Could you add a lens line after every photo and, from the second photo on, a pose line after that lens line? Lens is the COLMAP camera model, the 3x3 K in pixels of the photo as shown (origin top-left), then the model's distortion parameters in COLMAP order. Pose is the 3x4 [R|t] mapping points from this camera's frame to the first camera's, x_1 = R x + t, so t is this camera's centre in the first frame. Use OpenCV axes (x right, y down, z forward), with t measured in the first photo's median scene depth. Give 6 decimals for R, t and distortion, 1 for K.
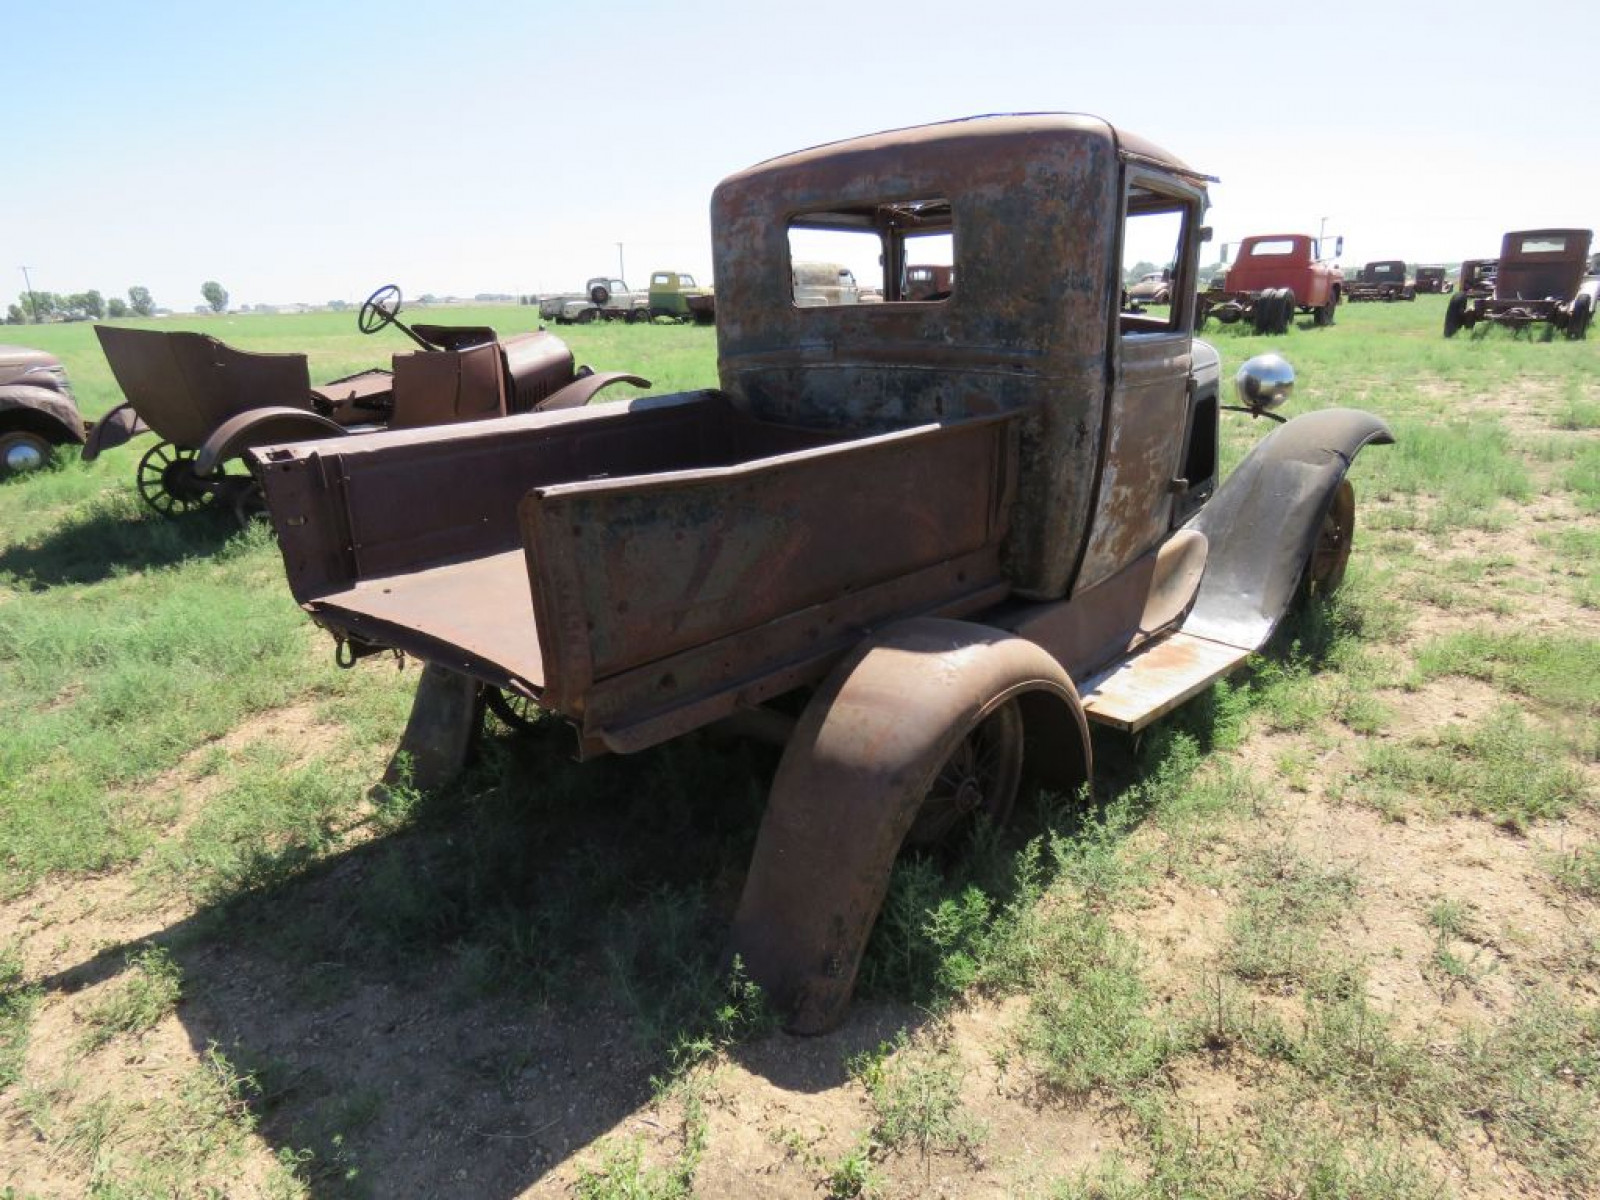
lens RADIAL K [[1044.6, 0, 793.5], [0, 1044.6, 596.8], [0, 0, 1]] dist [-0.005683, -0.001495]
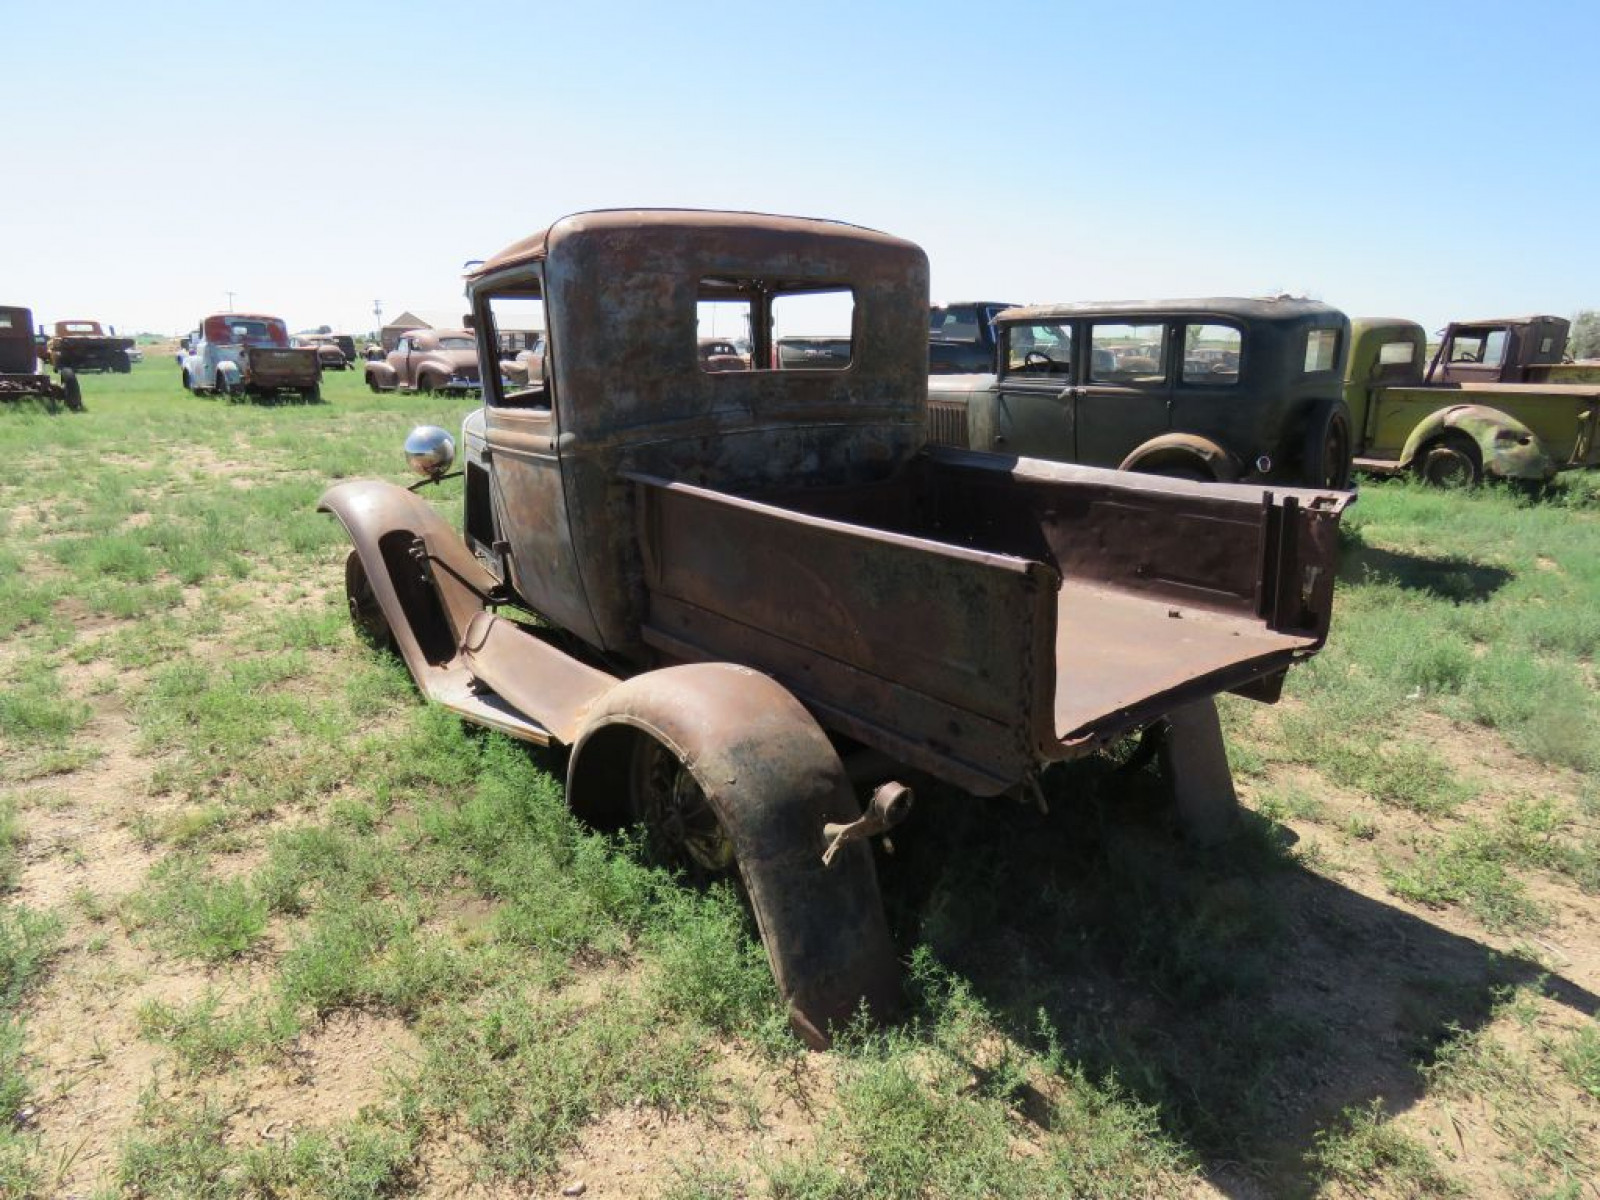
lens RADIAL K [[1020.7, 0, 791.0], [0, 1020.7, 605.7], [0, 0, 1]] dist [-0.020231, -0.000214]
pose [[0.152352, -0.214933, 0.964672, -0.915817], [0.266879, 0.948754, 0.169237, -0.209001], [-0.951611, 0.231667, 0.201906, 0.773547]]
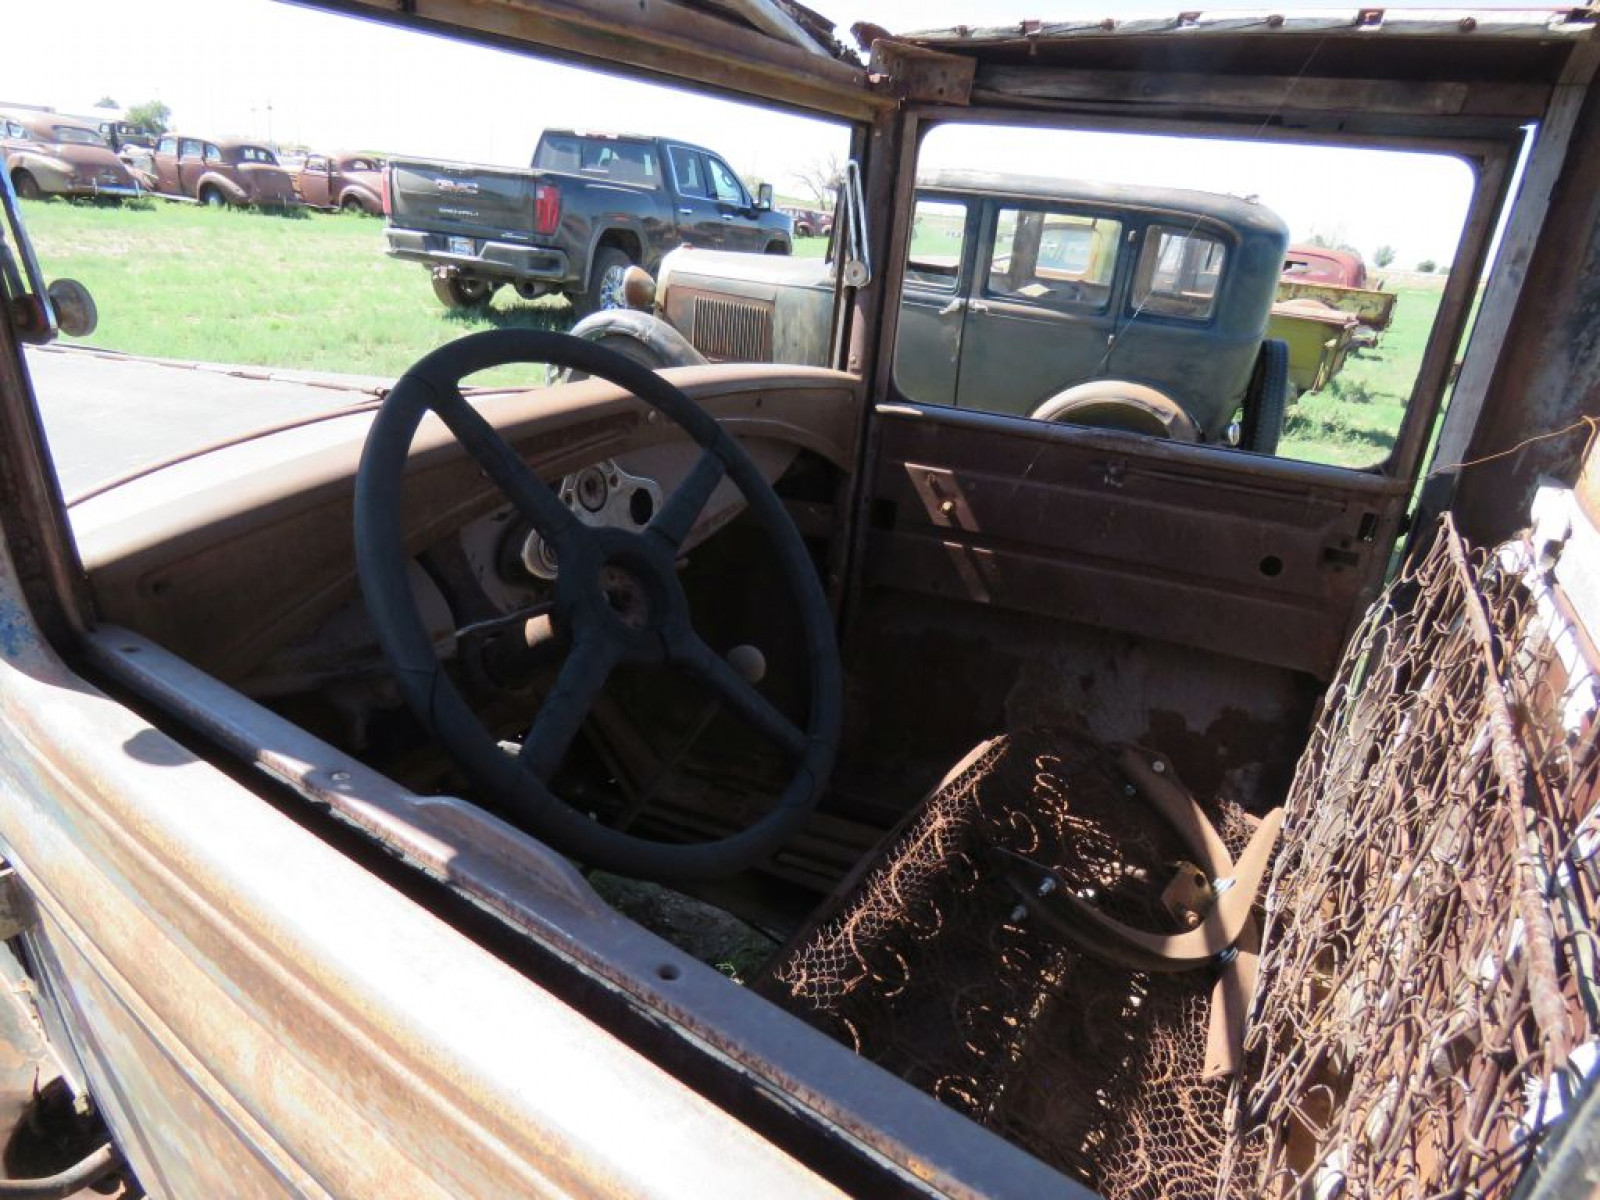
lens RADIAL K [[1020.7, 0, 791.0], [0, 1020.7, 605.7], [0, 0, 1]] dist [-0.020231, -0.000214]
pose [[-0.261426, -0.352514, 0.898549, -0.069640], [0.174414, 0.898347, 0.403179, -0.369336], [-0.949335, 0.262121, -0.173368, 1.157280]]
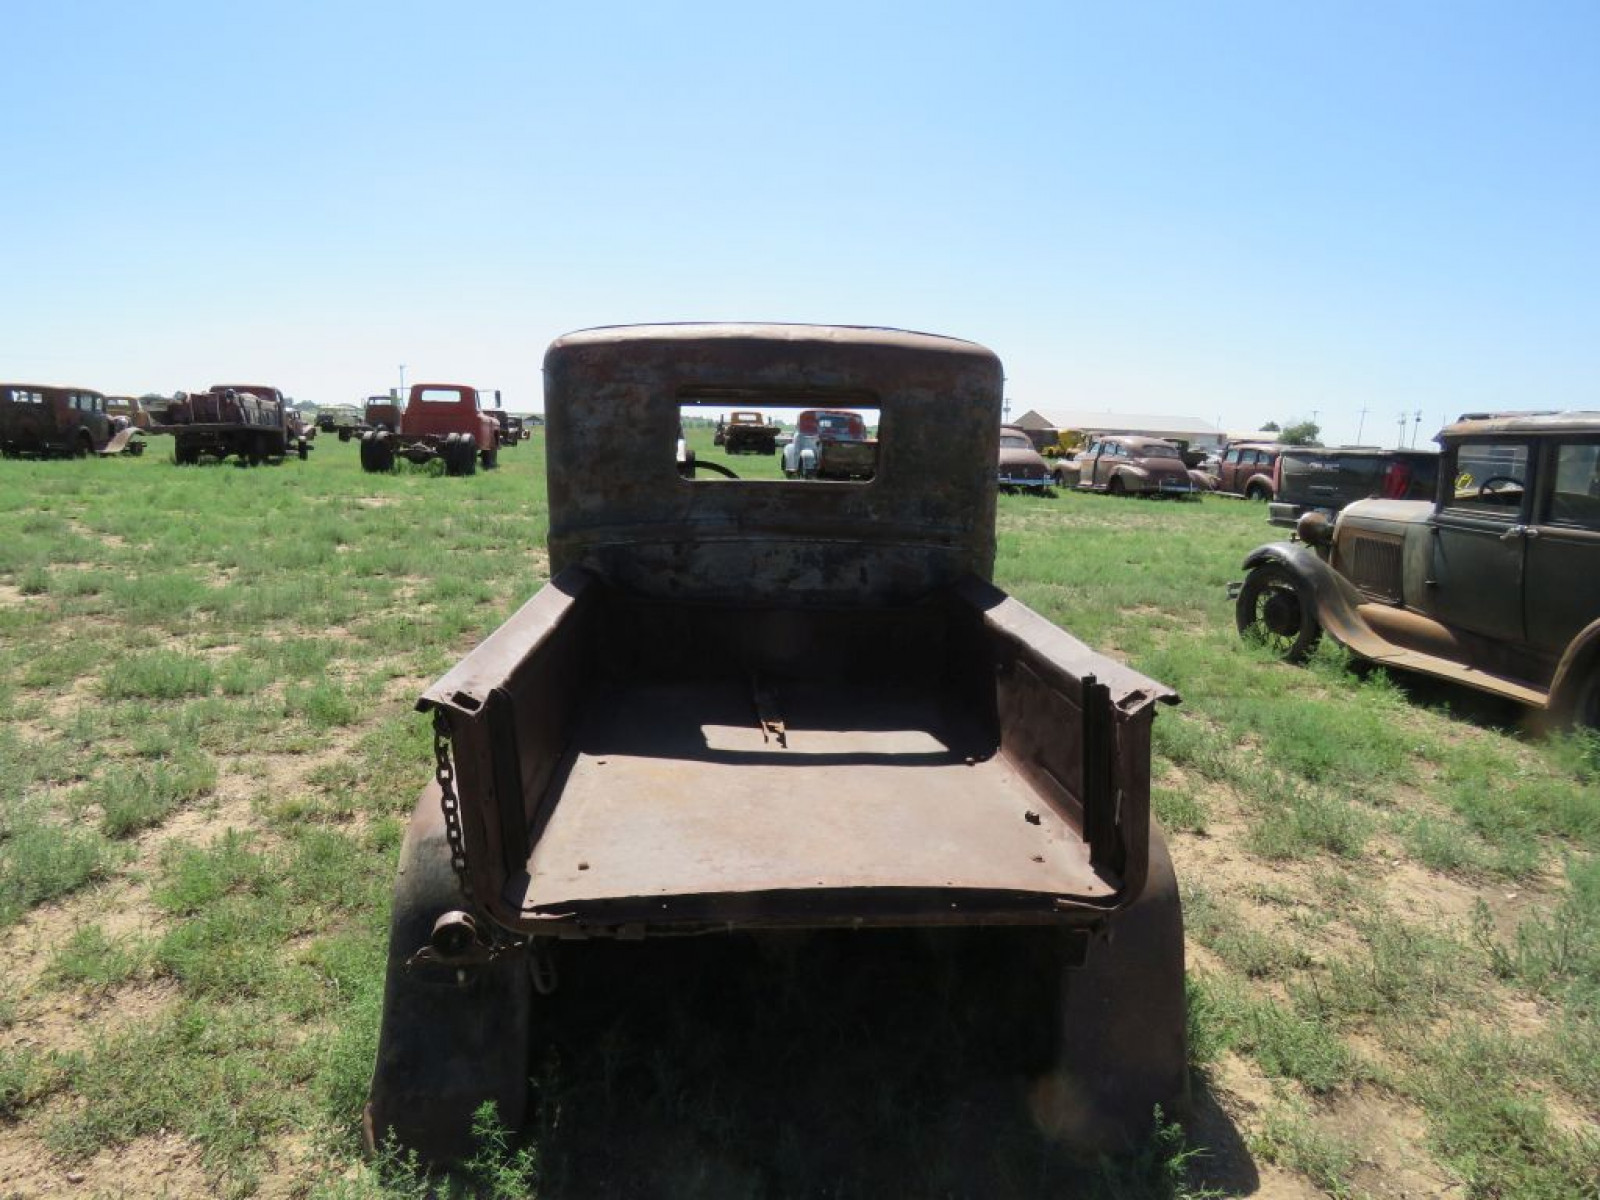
lens RADIAL K [[1032.2, 0, 798.6], [0, 1032.2, 599.0], [0, 0, 1]] dist [-0.004735, -0.013924]
pose [[0.665126, -0.065737, 0.743832, -0.635191], [0.153362, 0.986909, -0.049916, -0.102863], [-0.730813, 0.147276, 0.666500, 0.296735]]
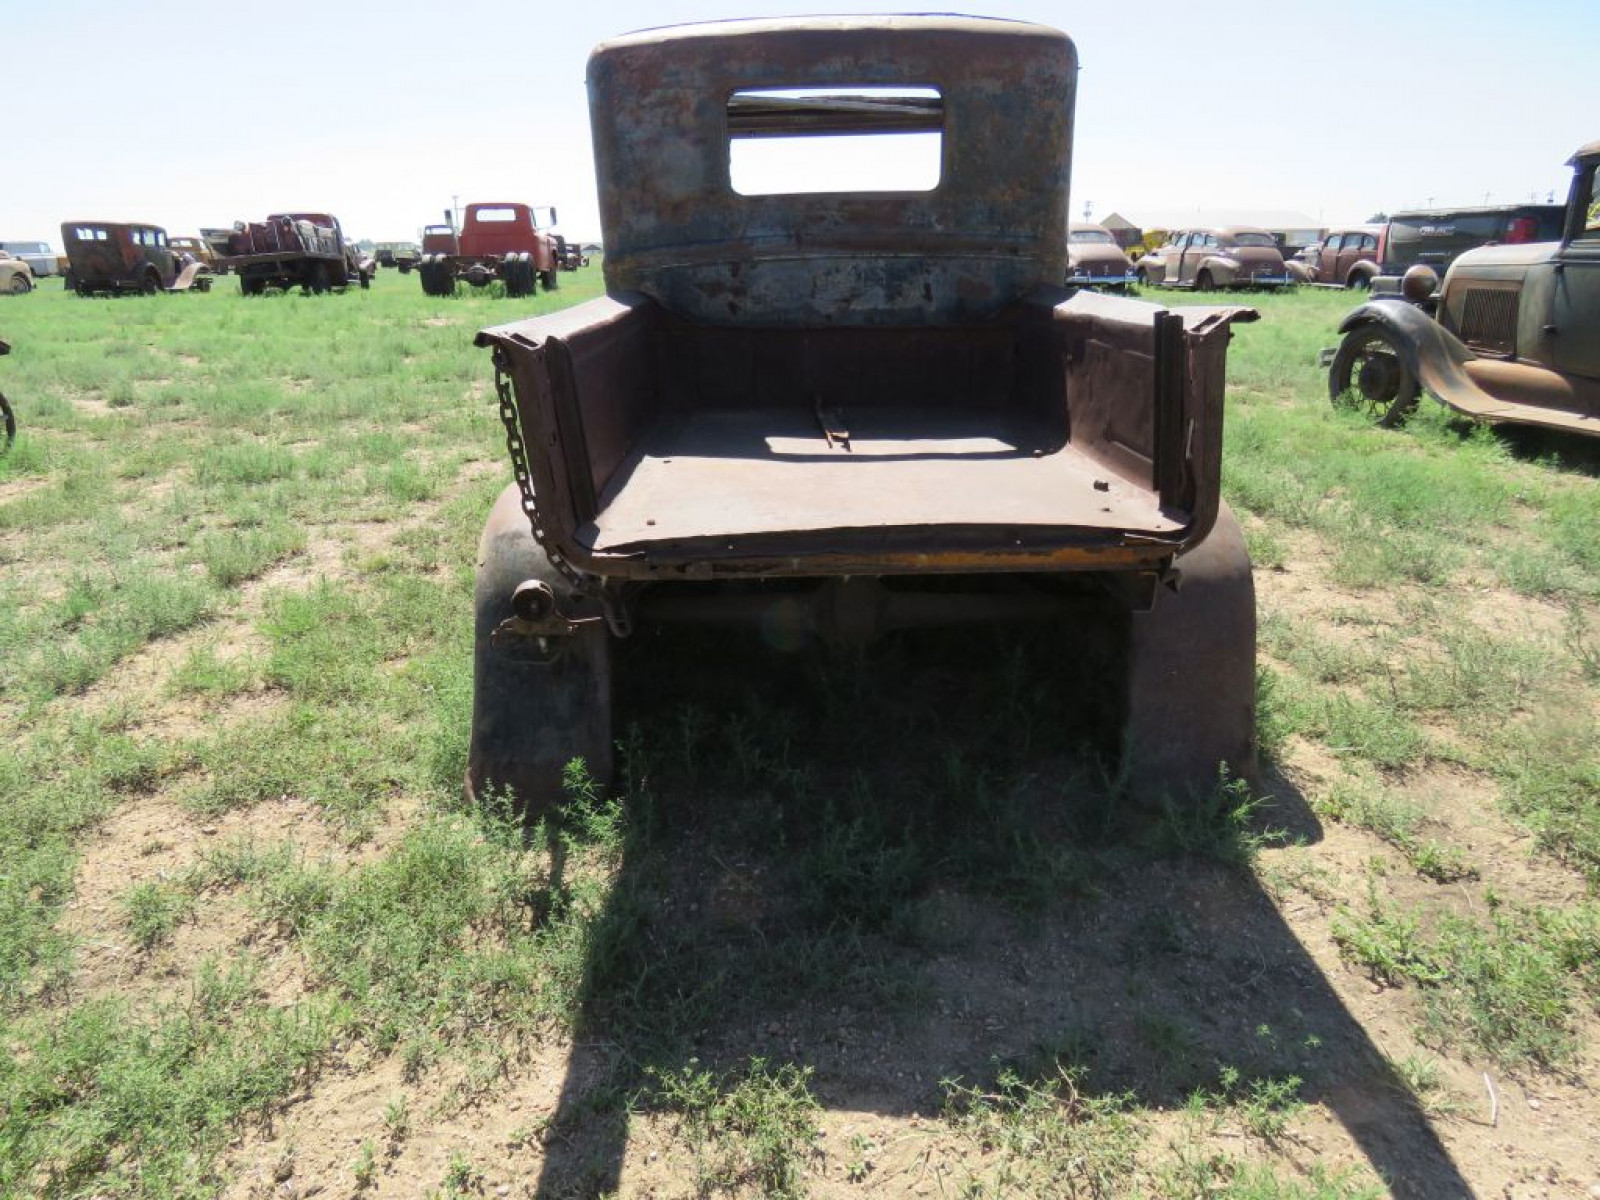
lens RADIAL K [[1032.5, 0, 795.9], [0, 1032.5, 603.8], [0, 0, 1]] dist [0.004105, -0.018331]
pose [[0.713092, -0.204426, 0.670604, -0.641798], [0.184542, 0.977543, 0.101759, -0.005508], [-0.676346, 0.051191, 0.734803, 0.303626]]
